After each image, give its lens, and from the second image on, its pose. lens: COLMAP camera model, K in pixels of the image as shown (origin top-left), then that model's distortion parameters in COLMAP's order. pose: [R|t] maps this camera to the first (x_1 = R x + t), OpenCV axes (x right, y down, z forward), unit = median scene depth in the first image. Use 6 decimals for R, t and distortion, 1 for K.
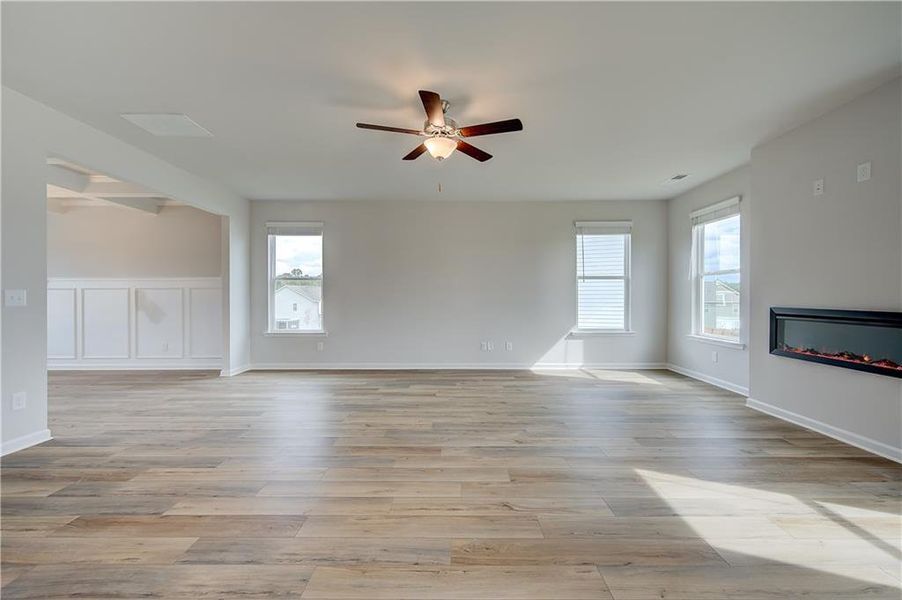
lens RADIAL K [[377.0, 0, 460.9], [0, 377.0, 295.1], [0, 0, 1]] dist [0.000390, -0.000222]
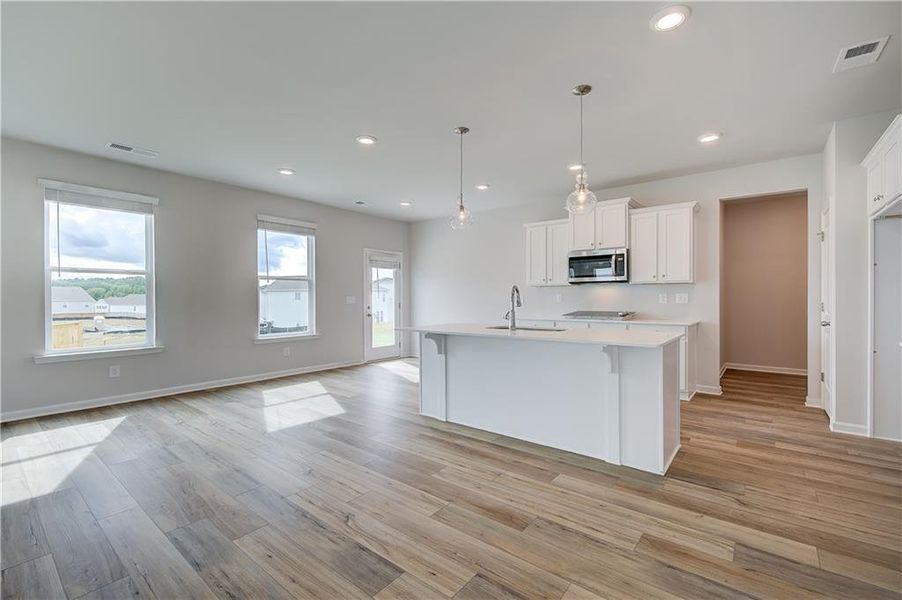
lens RADIAL K [[385.3, 0, 451.4], [0, 385.3, 297.1], [0, 0, 1]] dist [0.004795, 0.000617]
pose [[-0.785500, 0.007038, 0.618822, -0.619902], [0.003224, 0.999968, -0.007280, 0.012734], [-0.618854, -0.003723, -0.785497, 0.616311]]
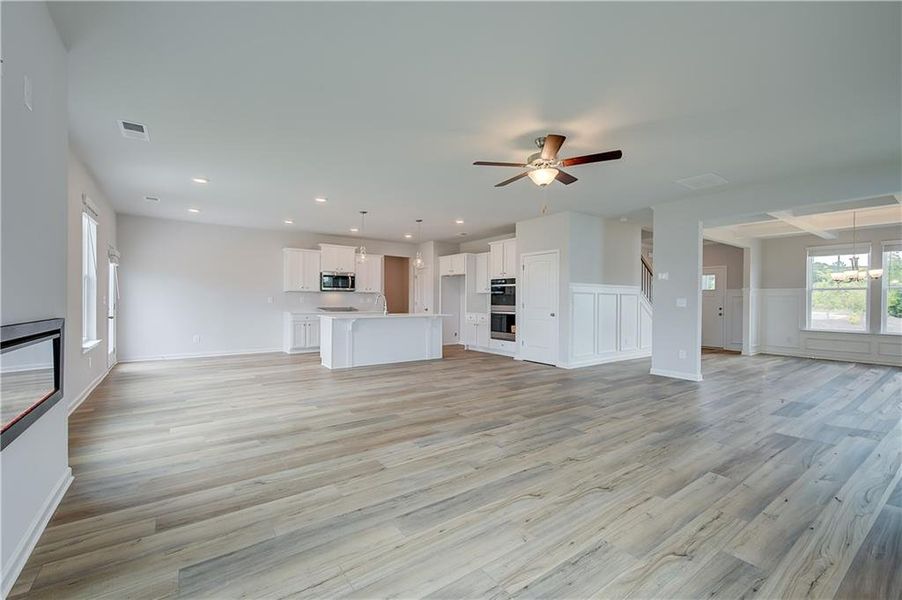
lens RADIAL K [[343.2, 0, 449.1], [0, 343.2, 306.4], [0, 0, 1]] dist [0.003878, 0.000561]
pose [[-0.822454, 0.003736, -0.568819, 0.684590], [-0.004907, 0.999895, 0.013662, 0.015788], [0.568811, 0.014027, -0.822349, 1.499387]]
